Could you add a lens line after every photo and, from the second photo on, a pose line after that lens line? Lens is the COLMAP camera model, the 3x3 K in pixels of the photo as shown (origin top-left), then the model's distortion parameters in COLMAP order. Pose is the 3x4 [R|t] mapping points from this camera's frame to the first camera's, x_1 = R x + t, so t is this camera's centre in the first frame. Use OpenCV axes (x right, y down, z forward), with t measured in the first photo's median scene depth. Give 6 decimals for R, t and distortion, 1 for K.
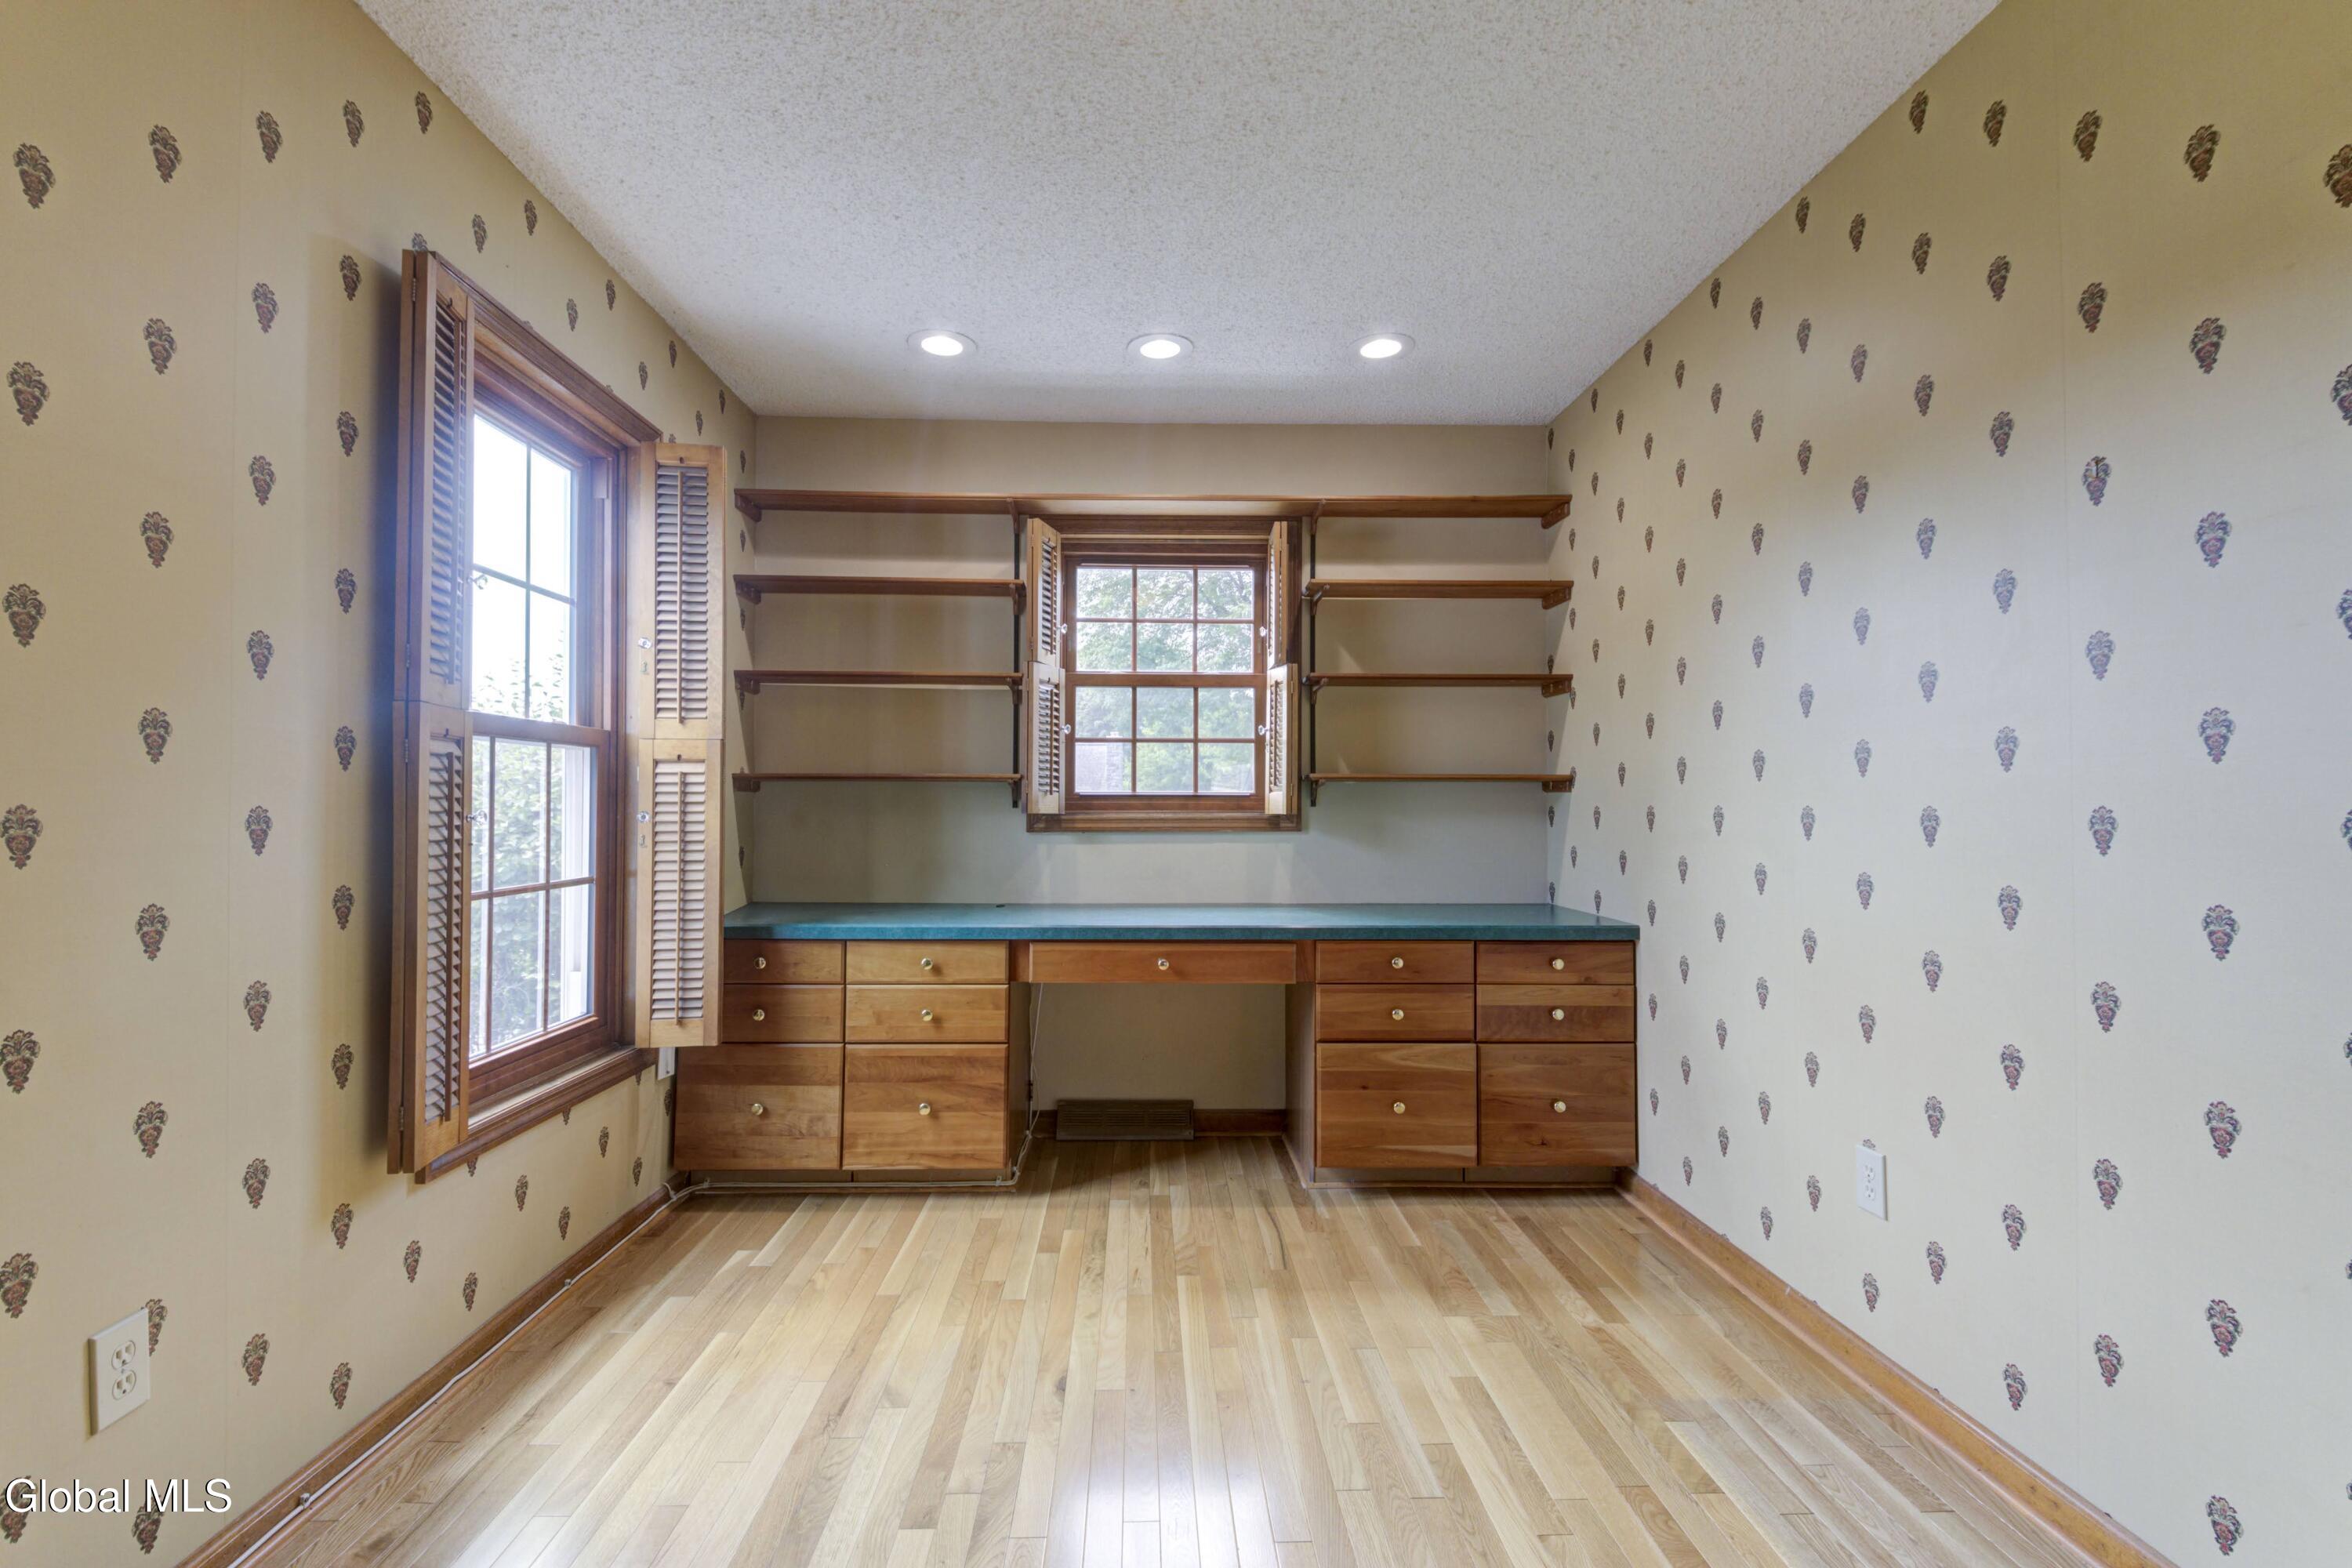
lens RADIAL K [[1105.2, 0, 1170.7], [0, 1105.2, 790.7], [0, 0, 1]] dist [0.000848, 0.000078]
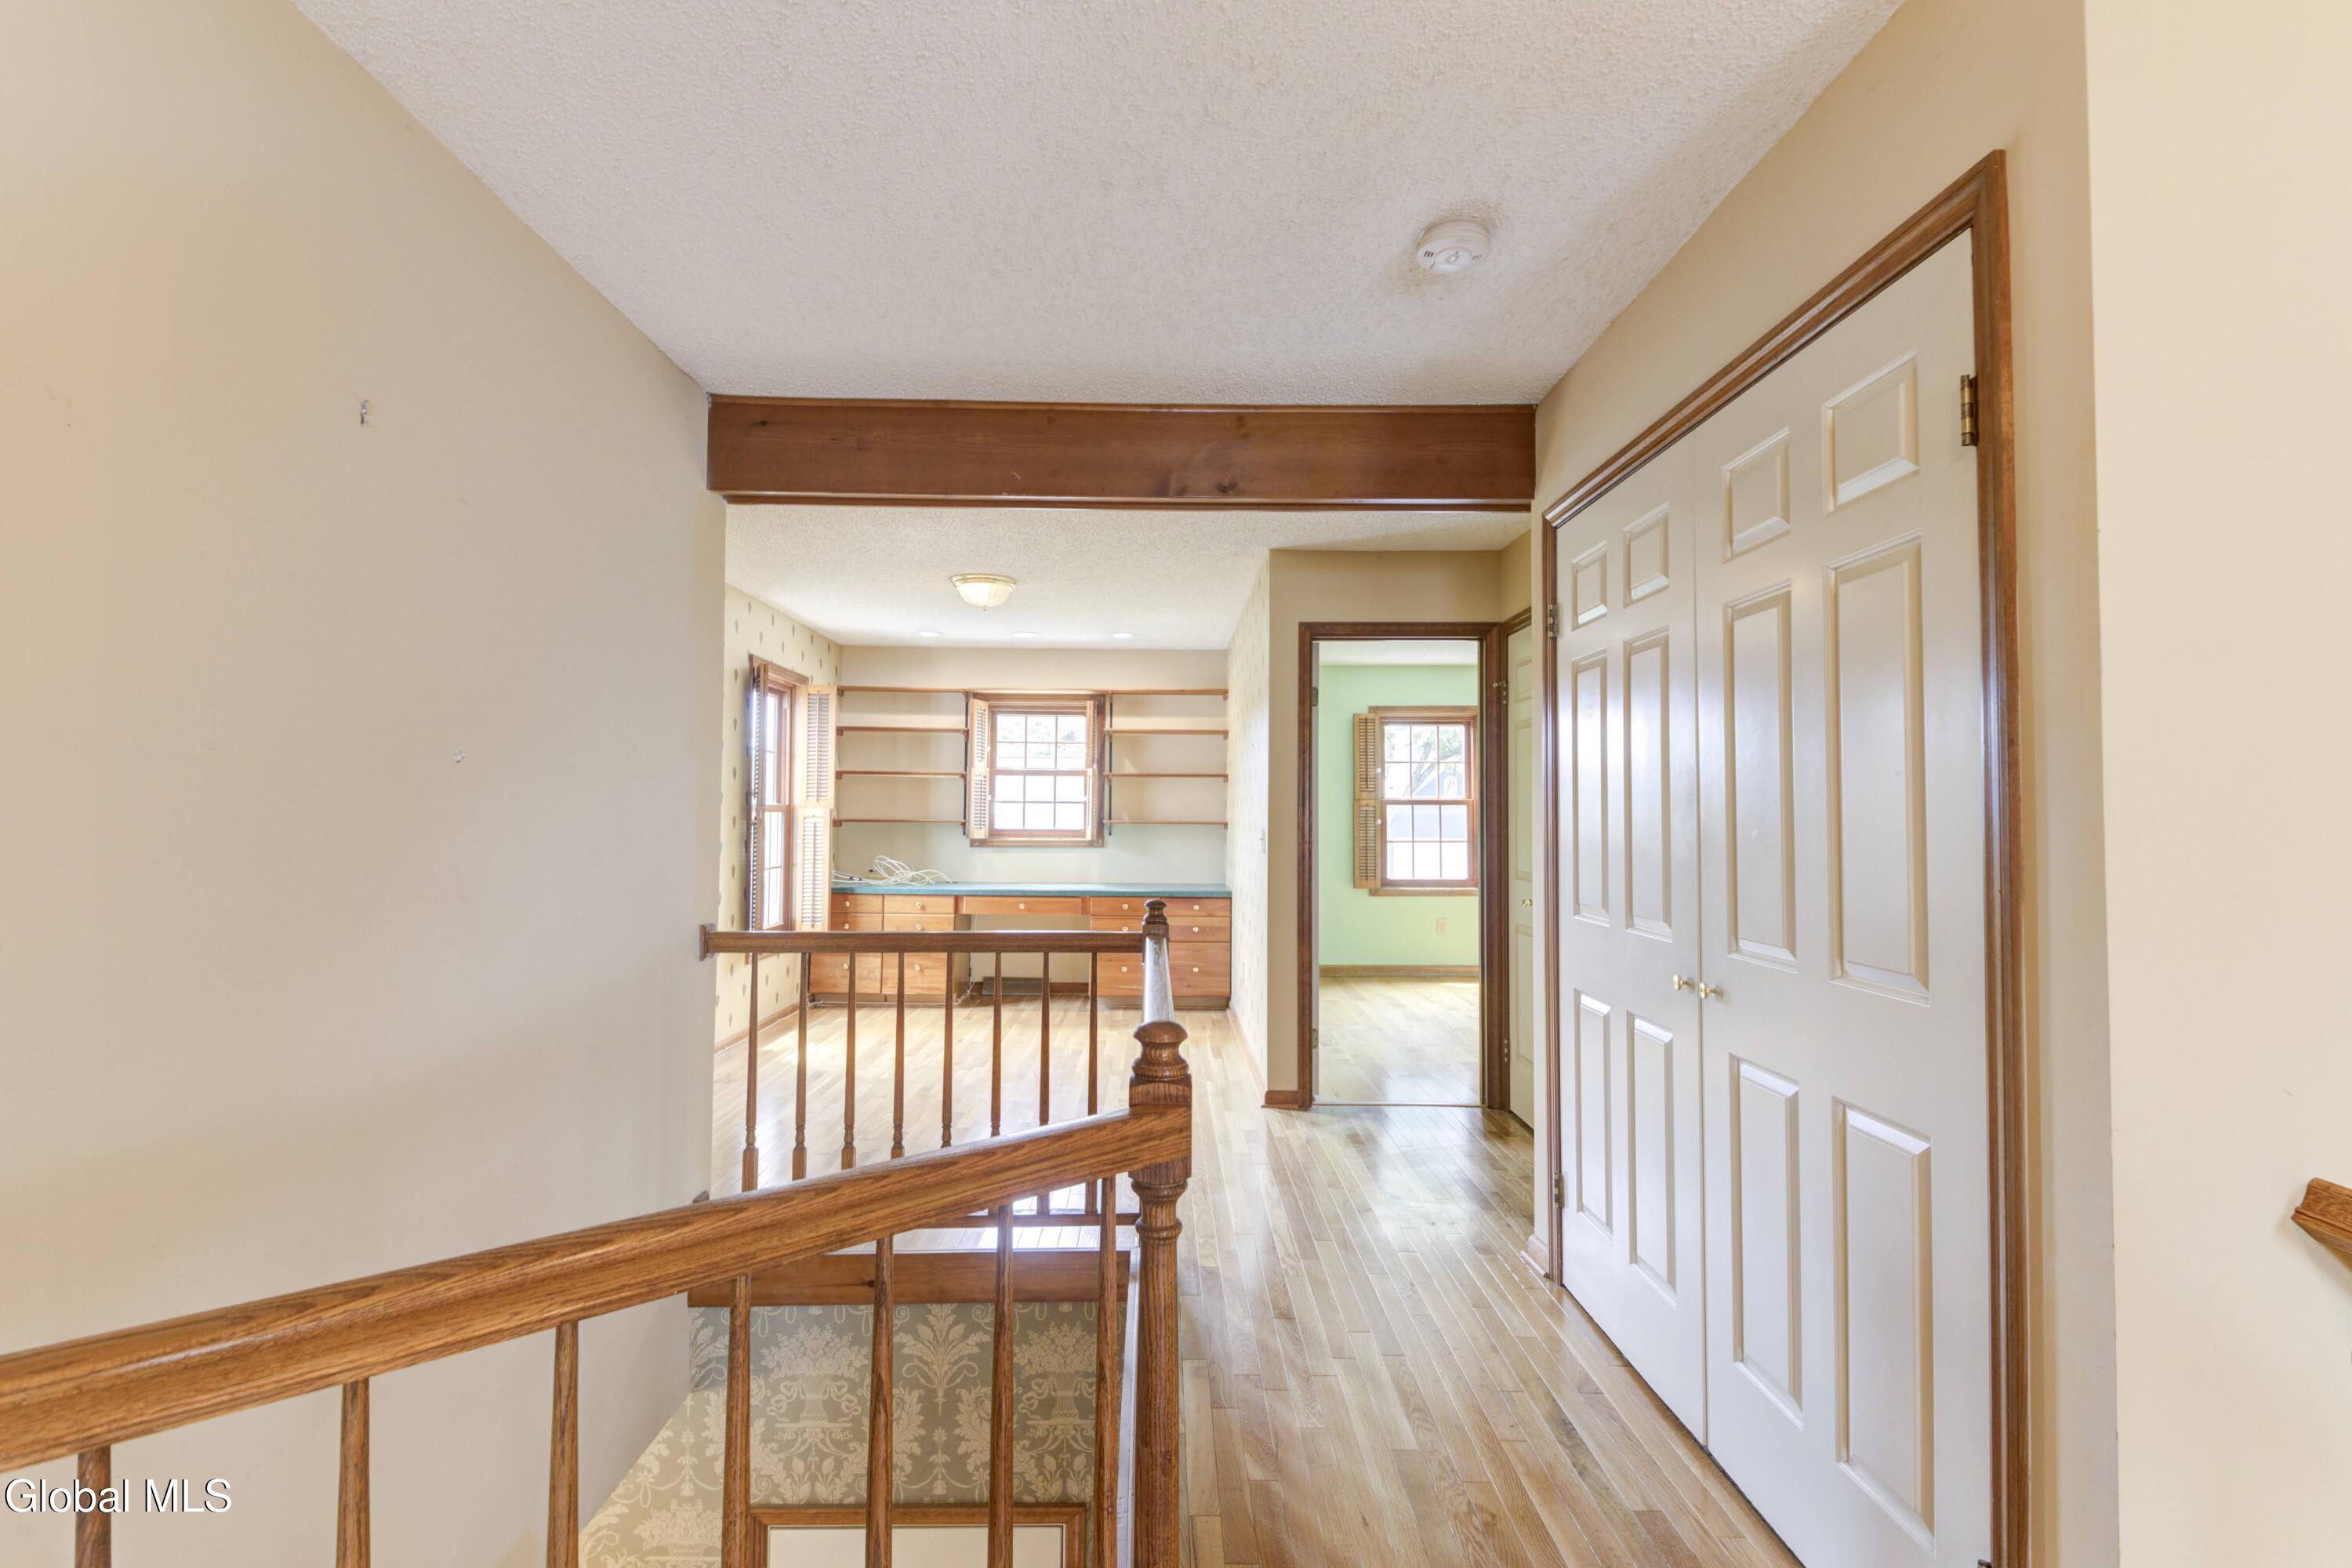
lens RADIAL K [[1105.2, 0, 1176.4], [0, 1105.2, 789.8], [0, 0, 1]] dist [0.000848, 0.000078]
pose [[0.999847, 0.006282, -0.016332, 0.293268], [-0.006477, 0.999908, -0.011878, -0.048378], [0.016256, 0.011982, 0.999796, -1.080022]]
